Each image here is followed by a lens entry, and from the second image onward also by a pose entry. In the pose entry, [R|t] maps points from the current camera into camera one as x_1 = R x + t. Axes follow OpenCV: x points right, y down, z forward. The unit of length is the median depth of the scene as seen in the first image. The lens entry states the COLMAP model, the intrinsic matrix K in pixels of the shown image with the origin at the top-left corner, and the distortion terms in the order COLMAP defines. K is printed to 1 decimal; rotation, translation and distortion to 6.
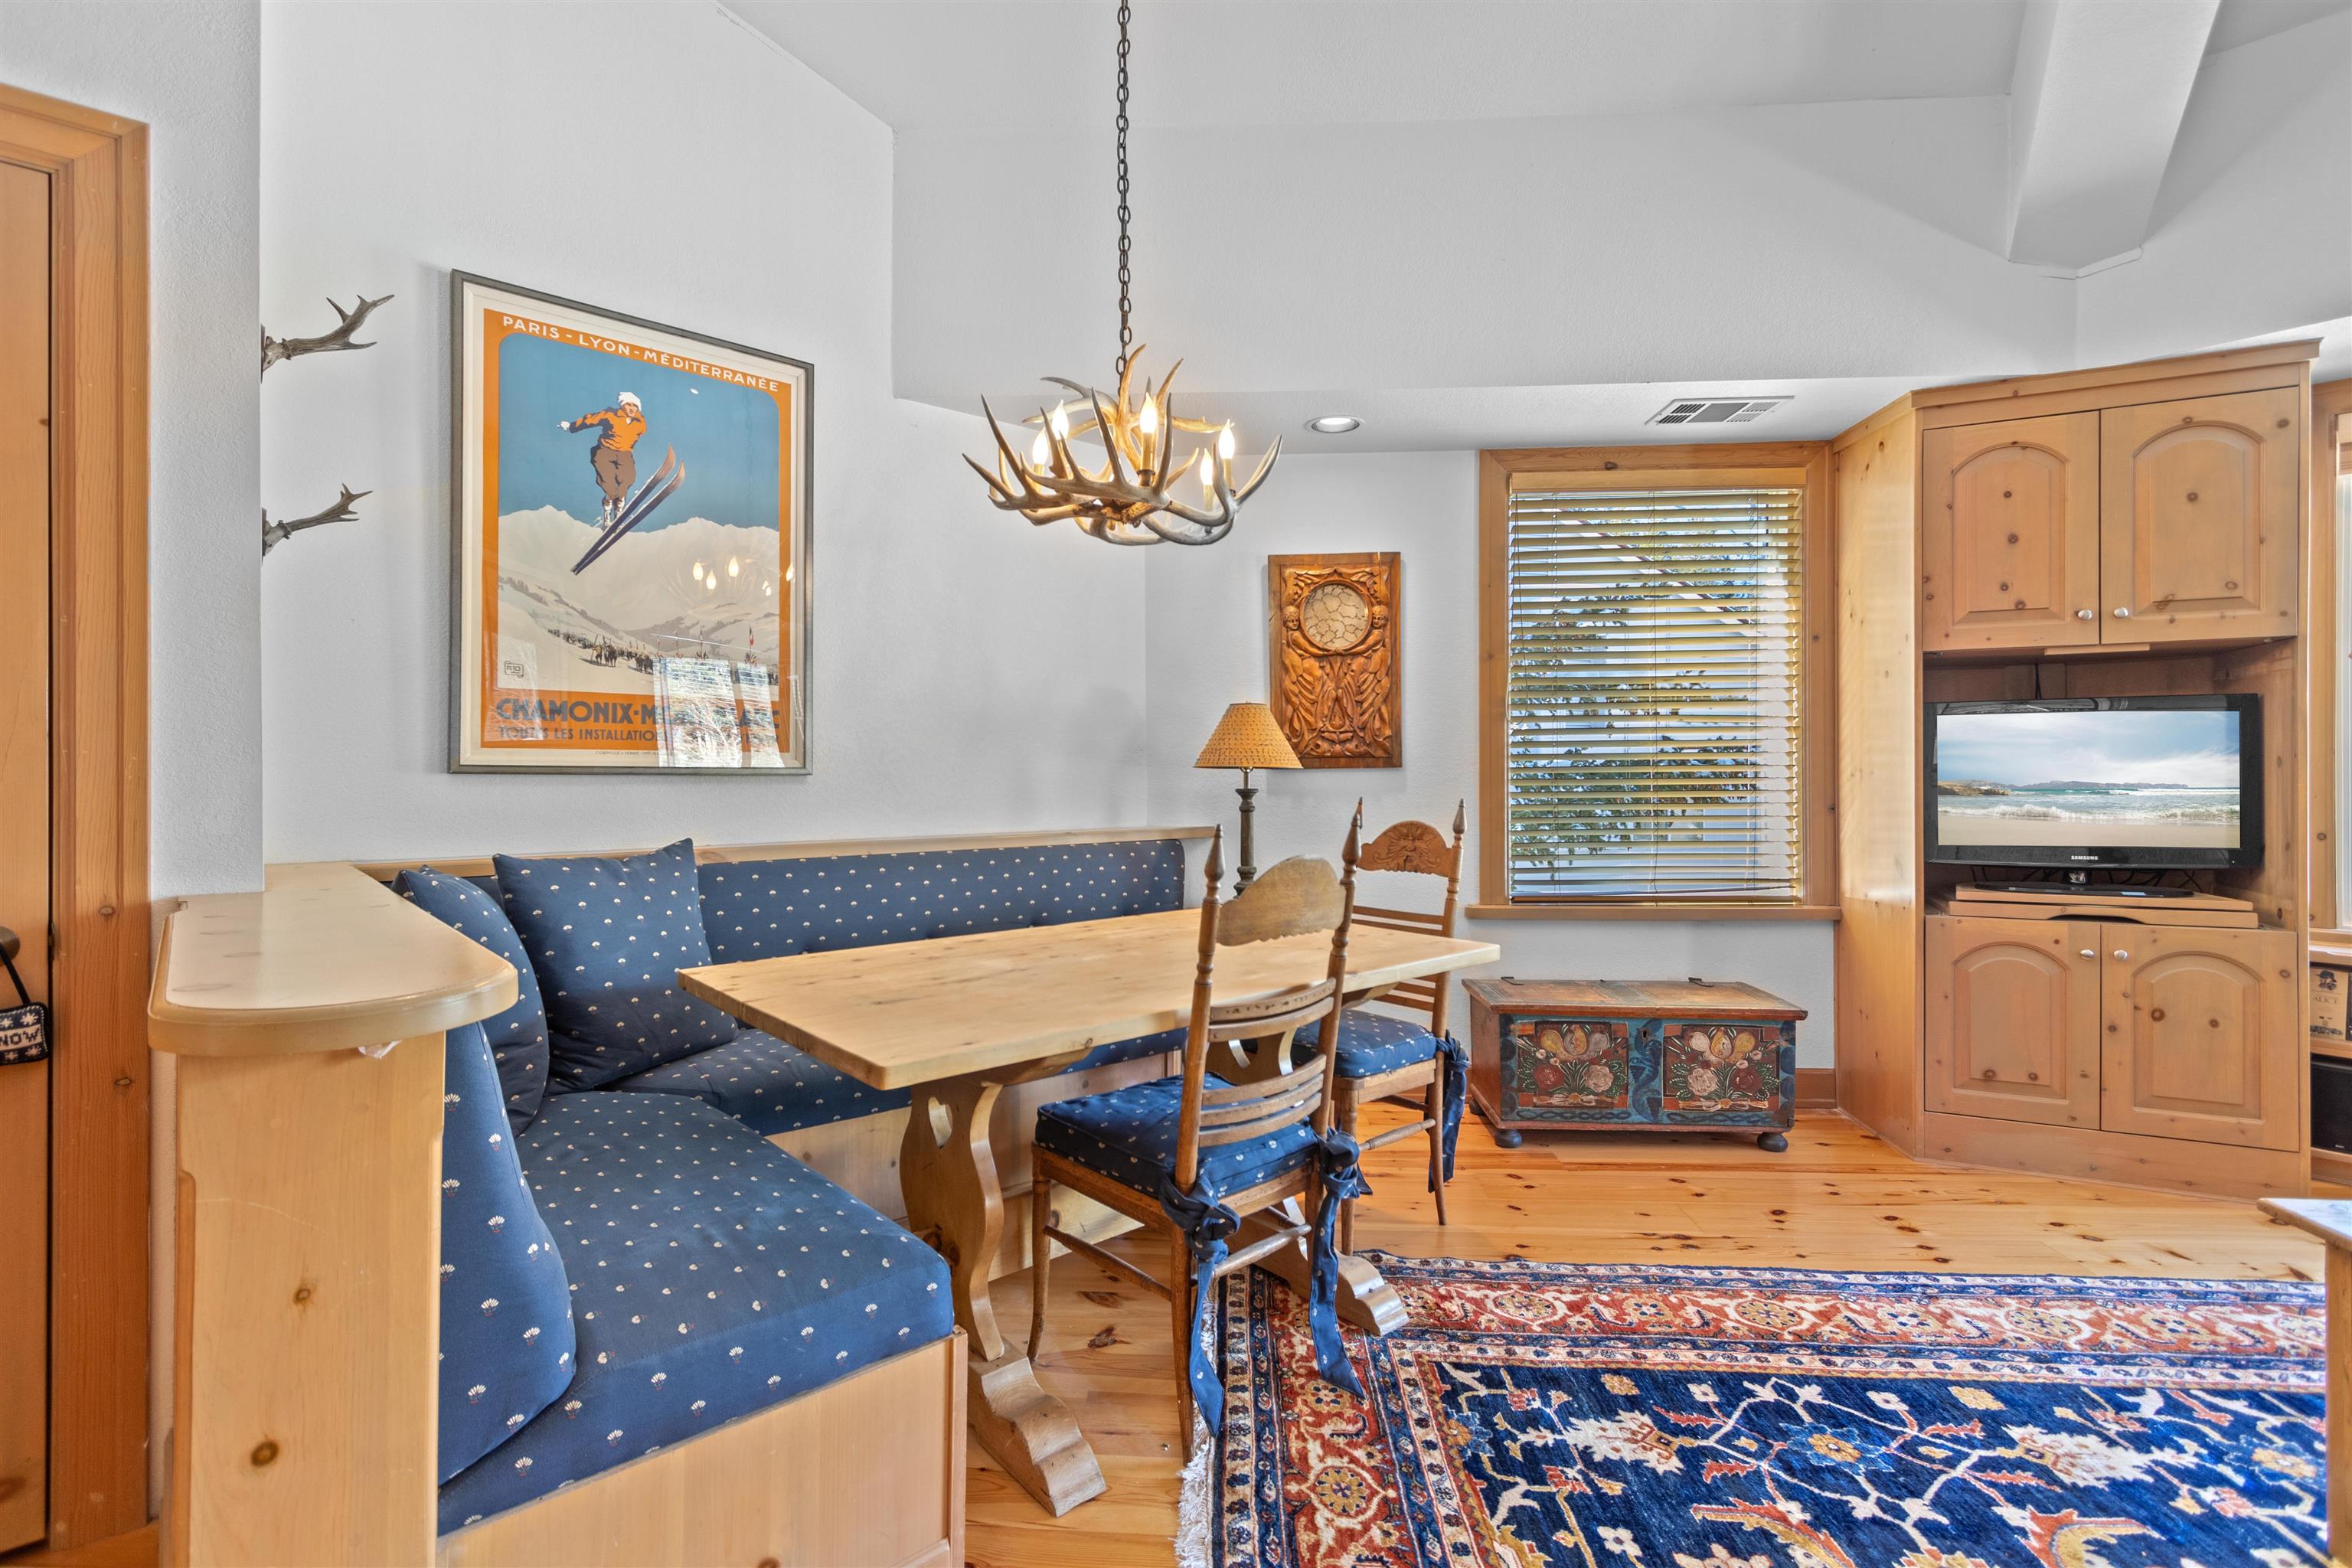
lens RADIAL K [[1107.9, 0, 1169.5], [0, 1107.9, 755.8], [0, 0, 1]] dist [0.011426, 0.000000]
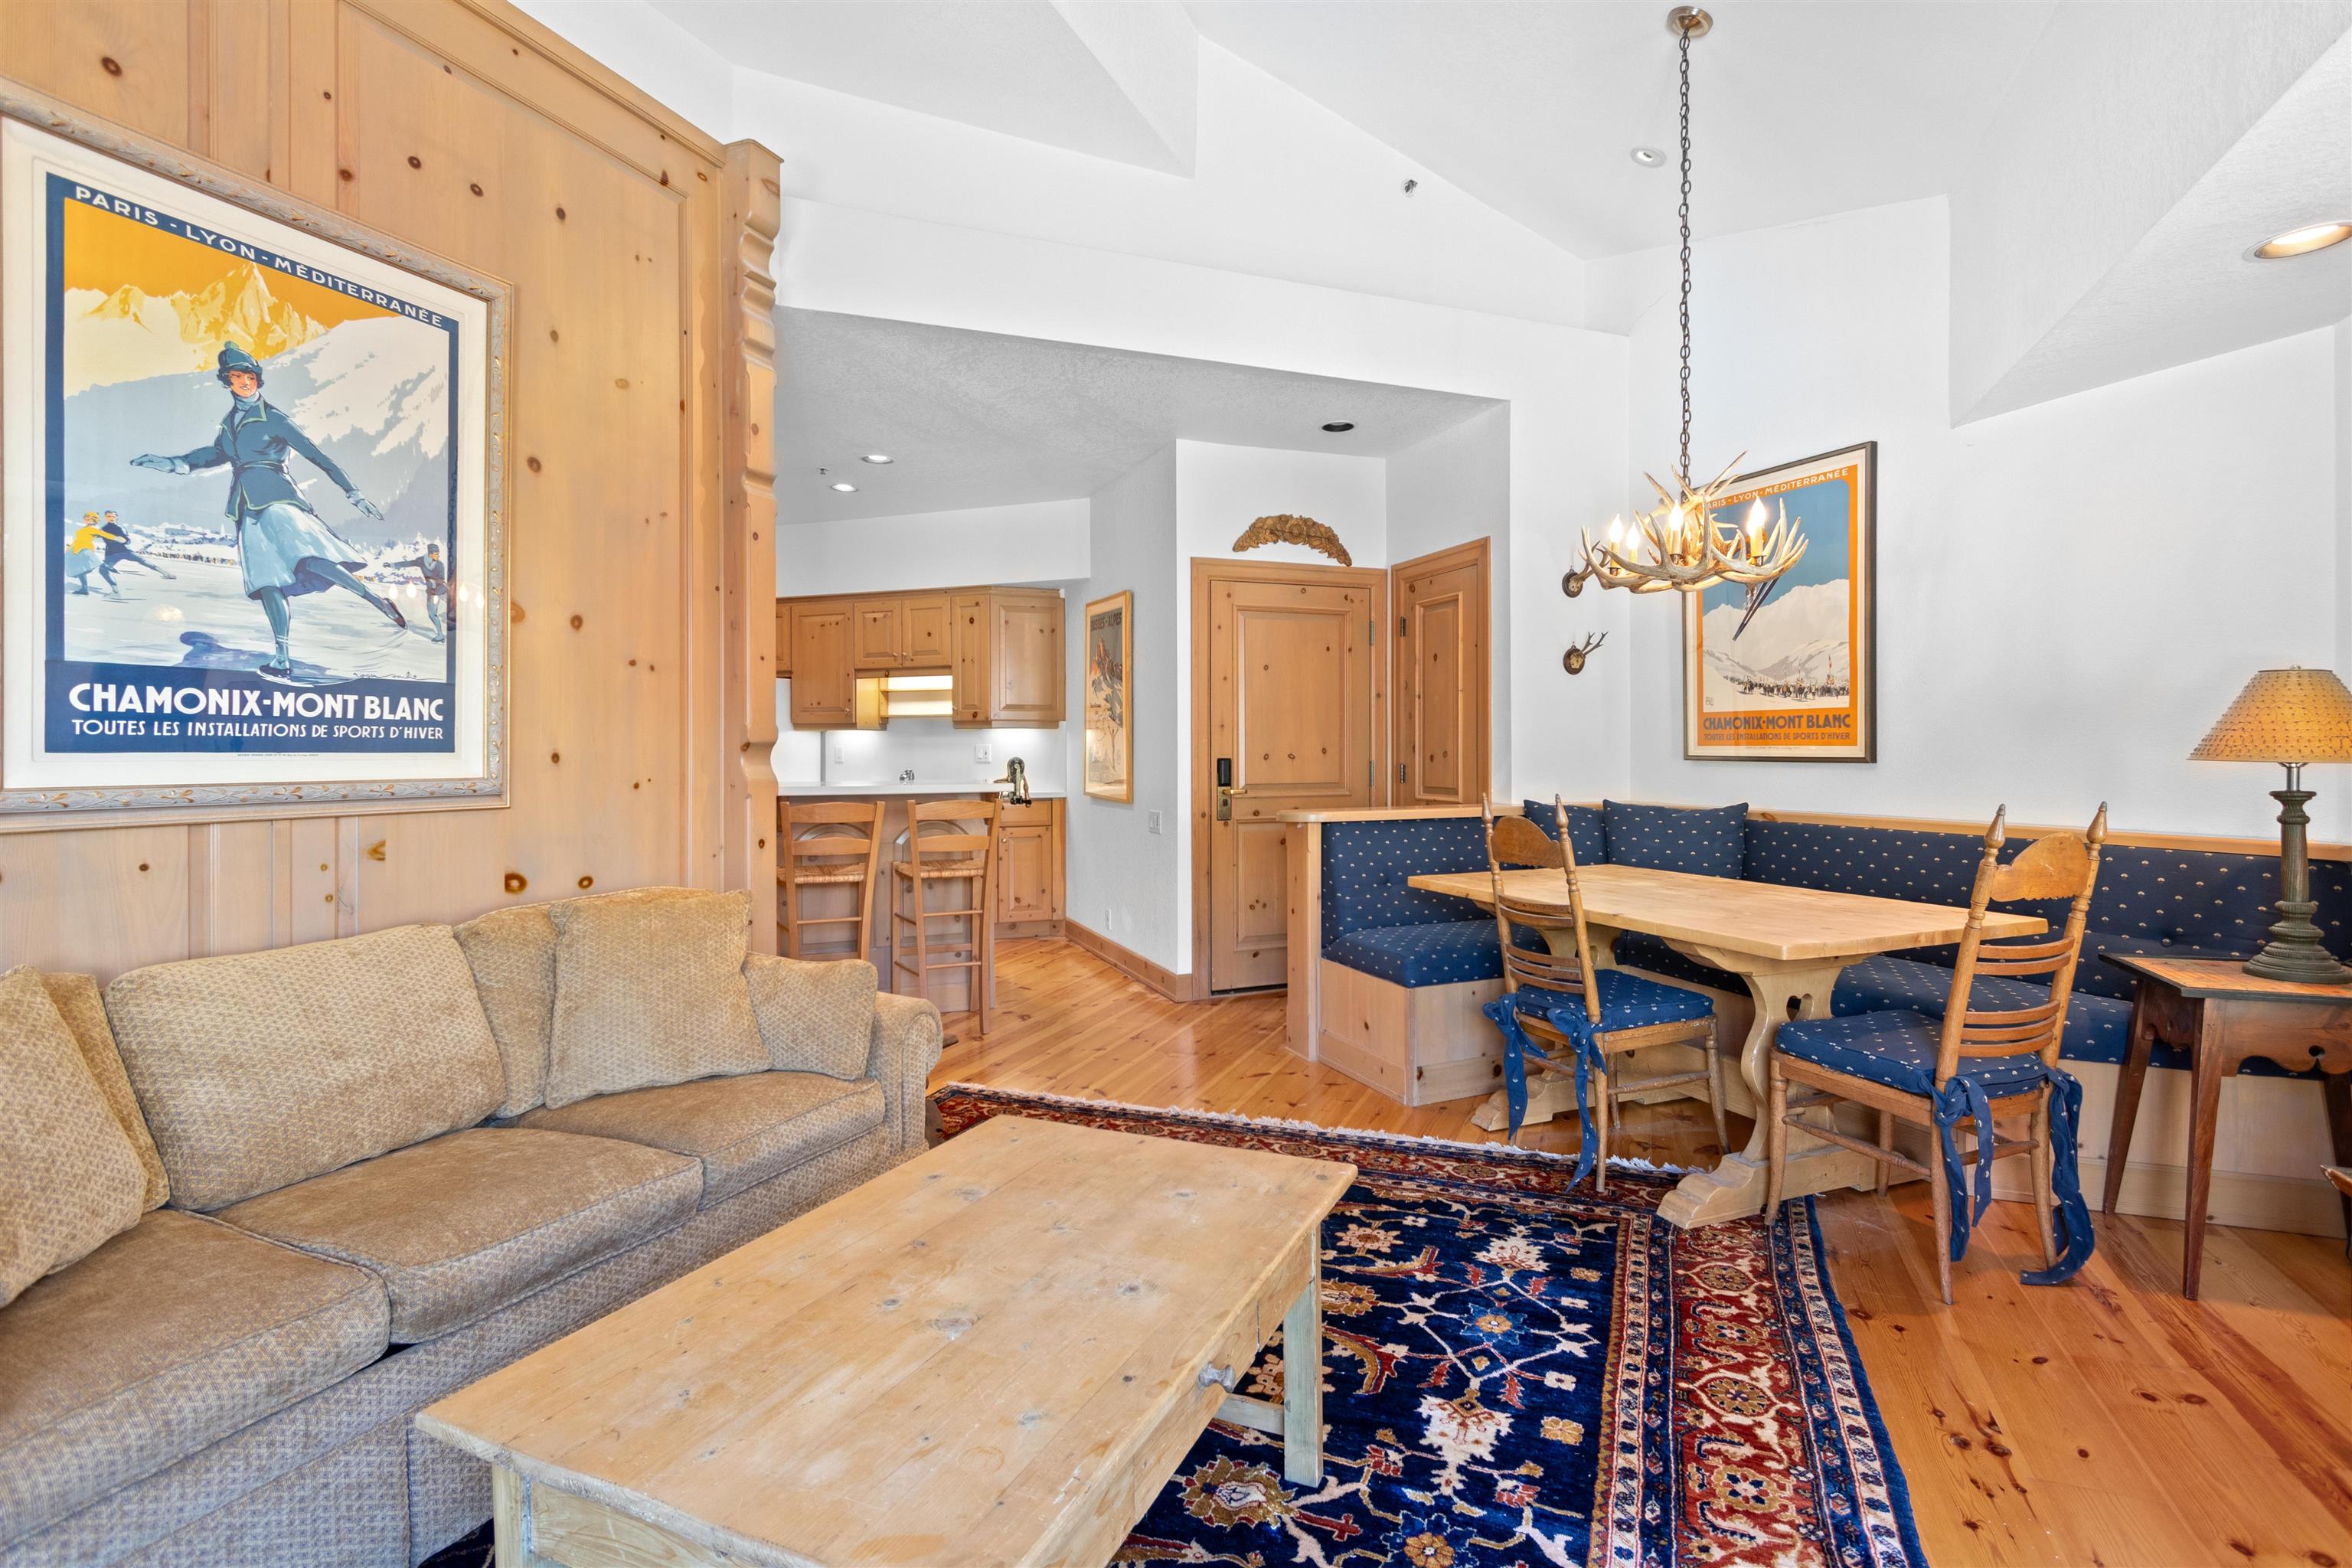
lens RADIAL K [[1107.9, 0, 1163.1], [0, 1107.9, 749.7], [0, 0, 1]] dist [0.011426, 0.000000]
pose [[-0.360246, 0.001435, -0.932856, 1.206690], [0.016485, 0.999852, -0.004828, -0.005741], [0.932712, -0.017117, -0.360217, 0.721713]]
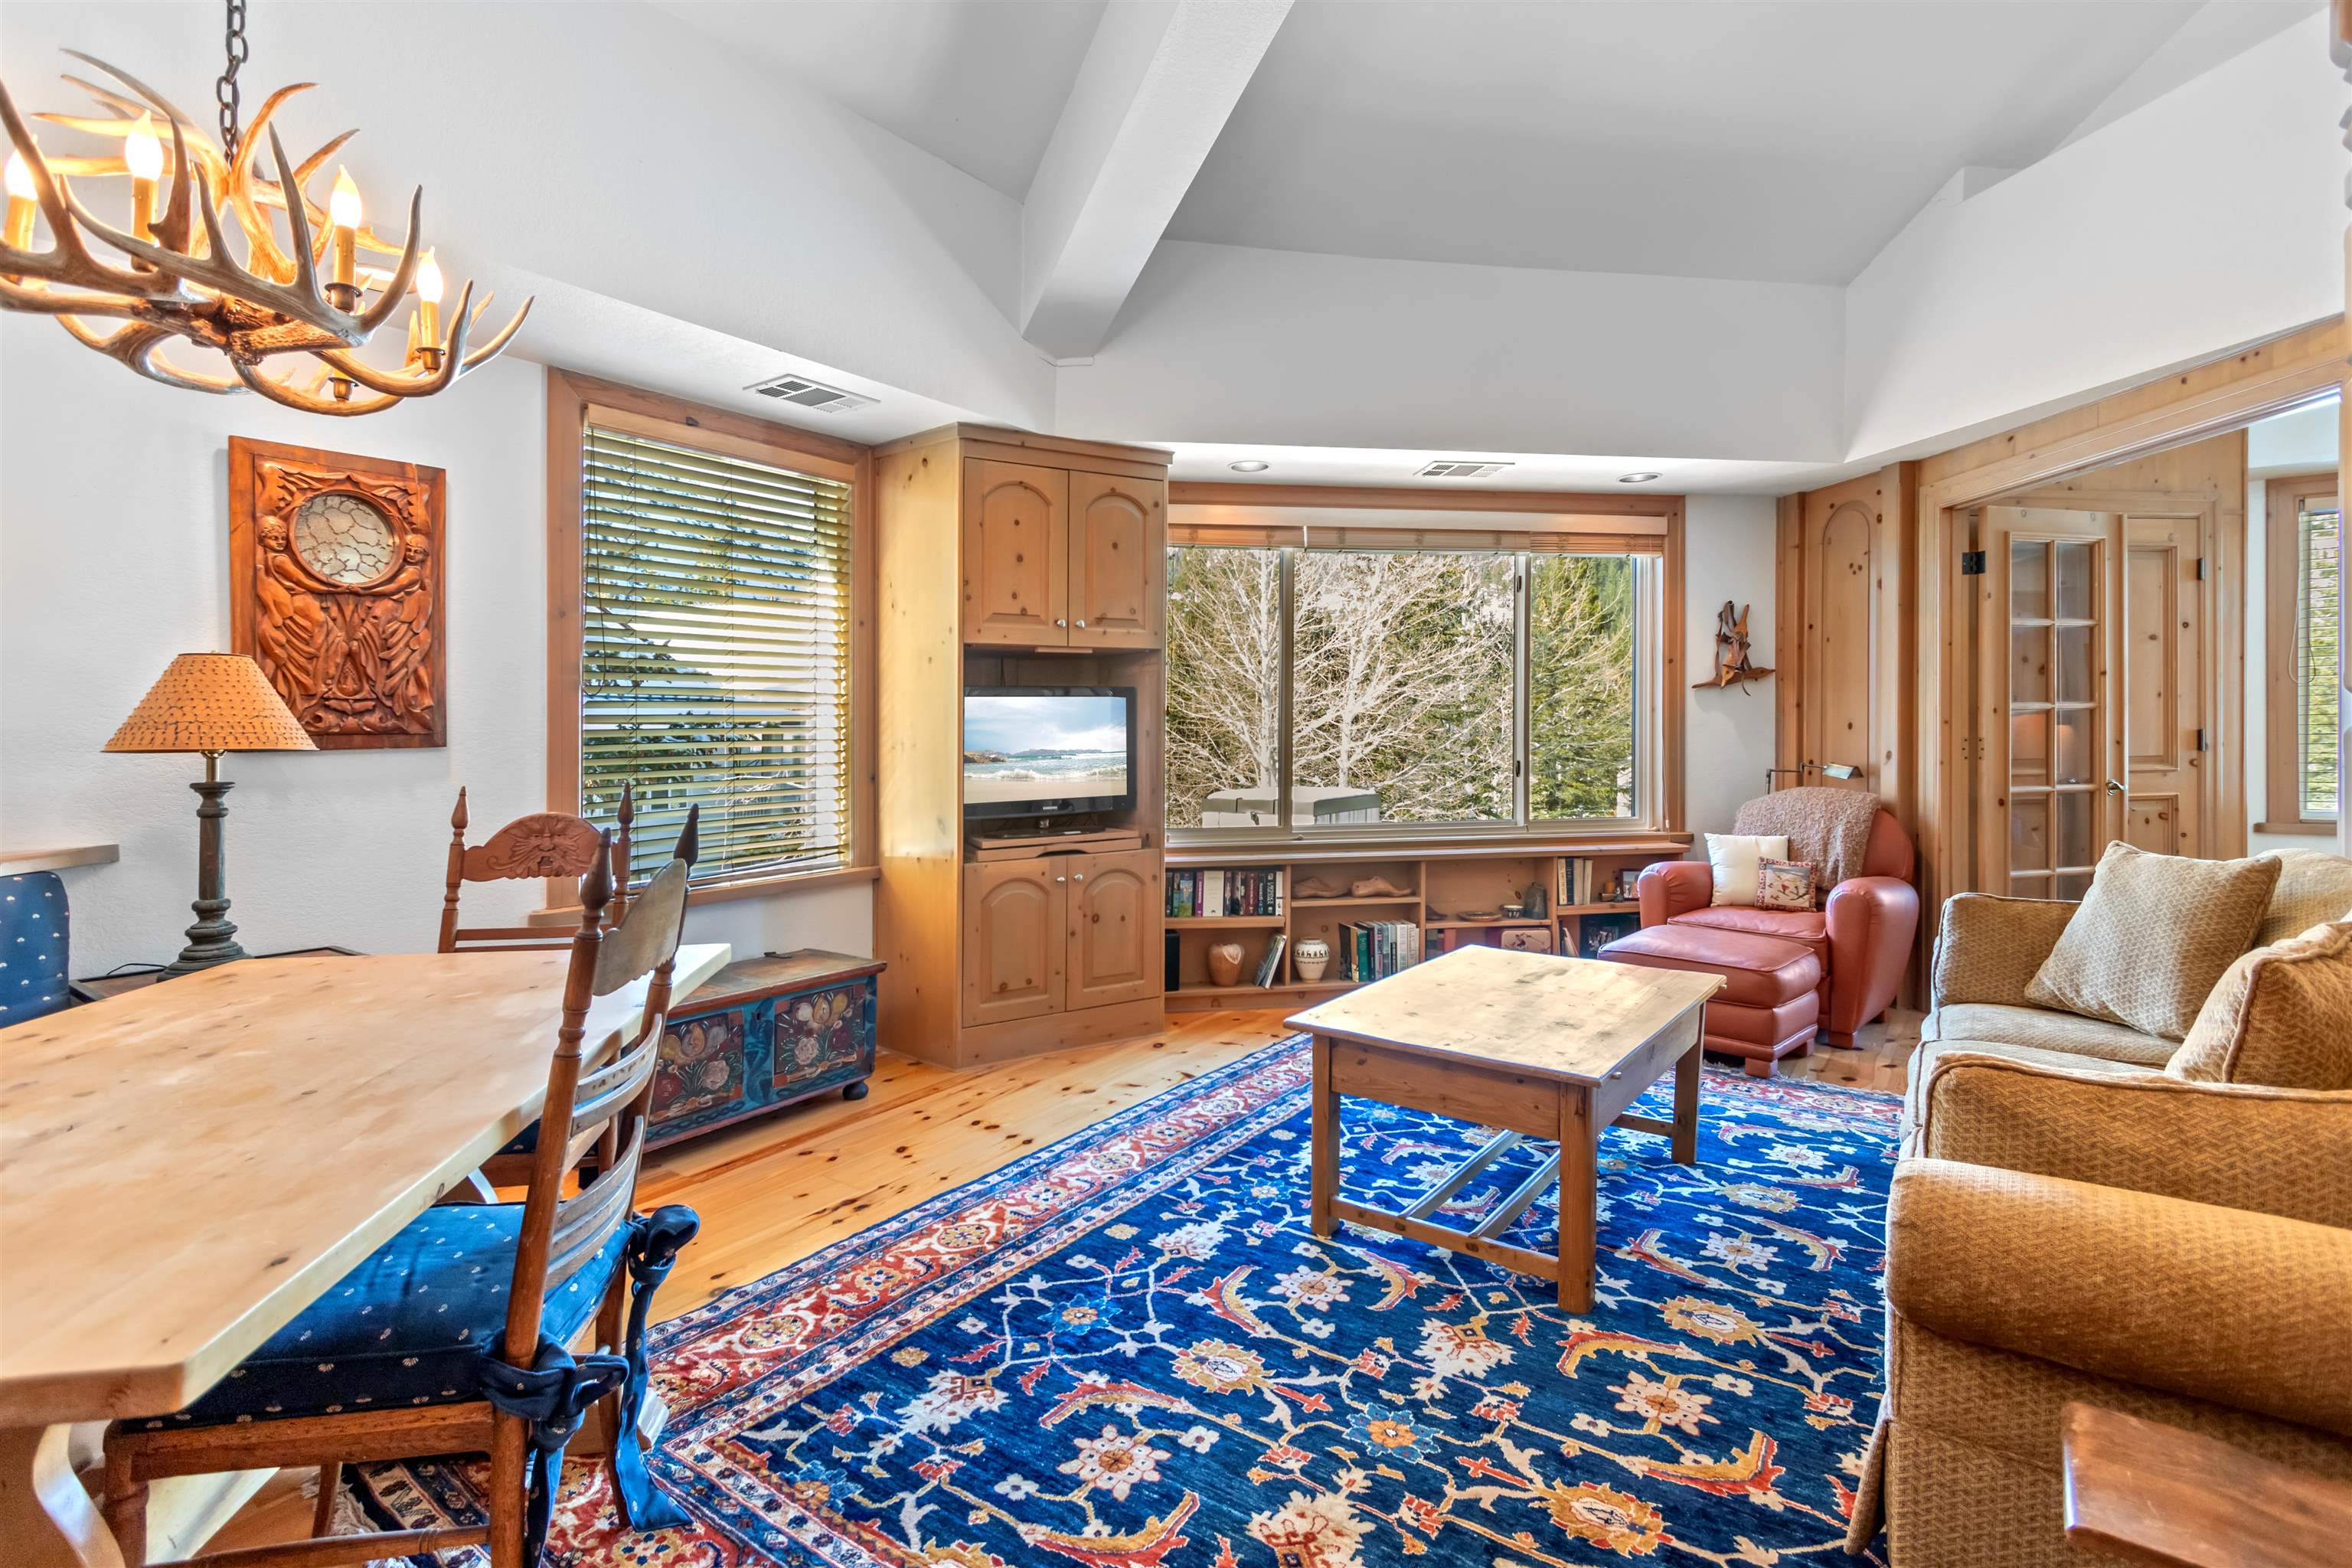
lens RADIAL K [[1107.9, 0, 1179.6], [0, 1107.9, 746.8], [0, 0, 1]] dist [0.011426, 0.000000]
pose [[0.538758, -0.013384, 0.842354, -0.215887], [0.002142, 0.999892, 0.014517, -0.000025], [-0.842458, -0.006017, 0.538729, 0.182214]]
